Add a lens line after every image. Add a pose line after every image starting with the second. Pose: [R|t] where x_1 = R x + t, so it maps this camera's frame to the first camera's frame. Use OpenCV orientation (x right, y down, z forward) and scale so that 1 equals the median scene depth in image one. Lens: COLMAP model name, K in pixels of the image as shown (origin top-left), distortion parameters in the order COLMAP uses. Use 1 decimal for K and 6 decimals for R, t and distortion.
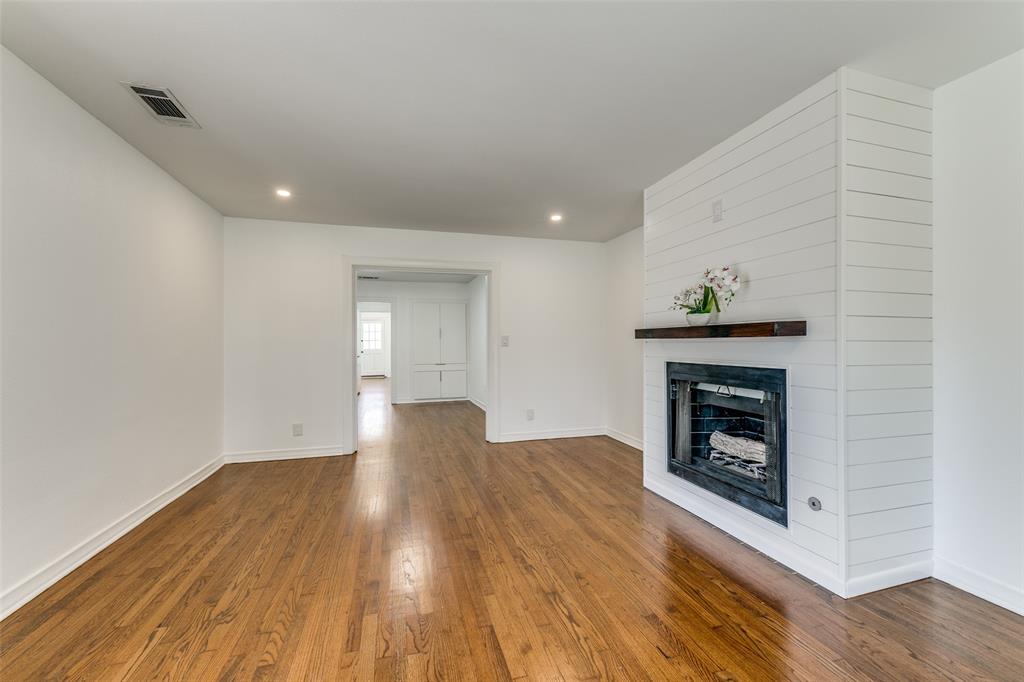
lens RADIAL K [[400.5, 0, 512.0], [0, 400.5, 341.0], [0, 0, 1]] dist [0.000875, 0.000075]
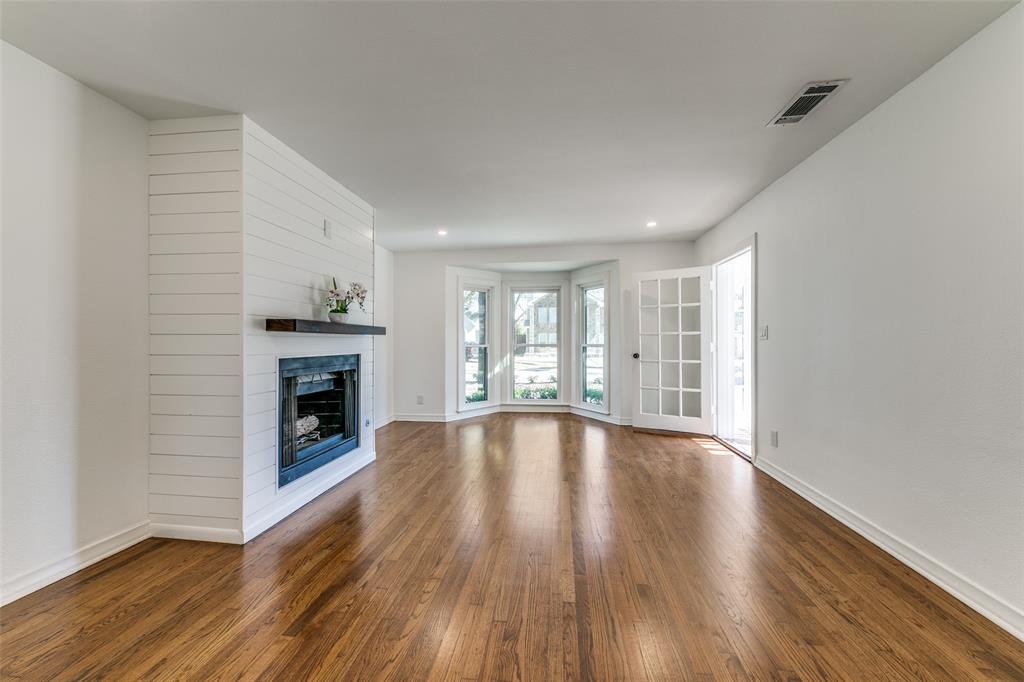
lens RADIAL K [[400.5, 0, 512.0], [0, 400.5, 341.0], [0, 0, 1]] dist [0.000875, 0.000075]
pose [[-0.916899, -0.004235, 0.399097, -0.452020], [-0.005767, 0.999980, -0.002638, 0.014072], [-0.399078, -0.004721, -0.916905, 1.779177]]
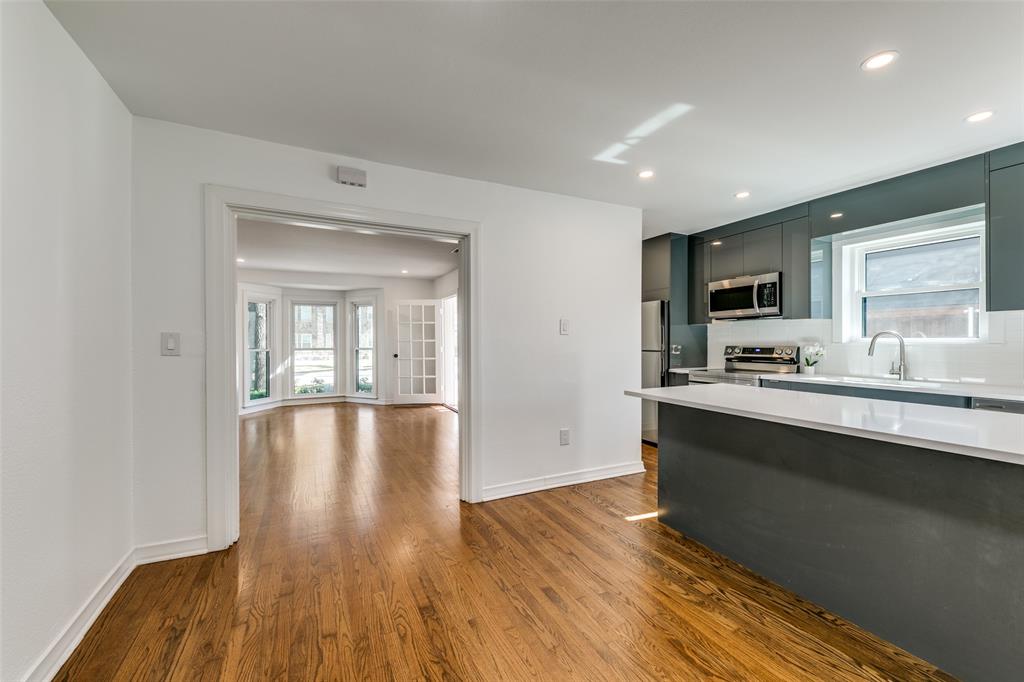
lens RADIAL K [[400.5, 0, 512.0], [0, 400.5, 341.0], [0, 0, 1]] dist [0.000875, 0.000075]
pose [[-0.987273, -0.000049, -0.159036, -0.555449], [0.001406, 0.999958, -0.009037, 0.003054], [0.159030, -0.009146, -0.987231, 2.461107]]
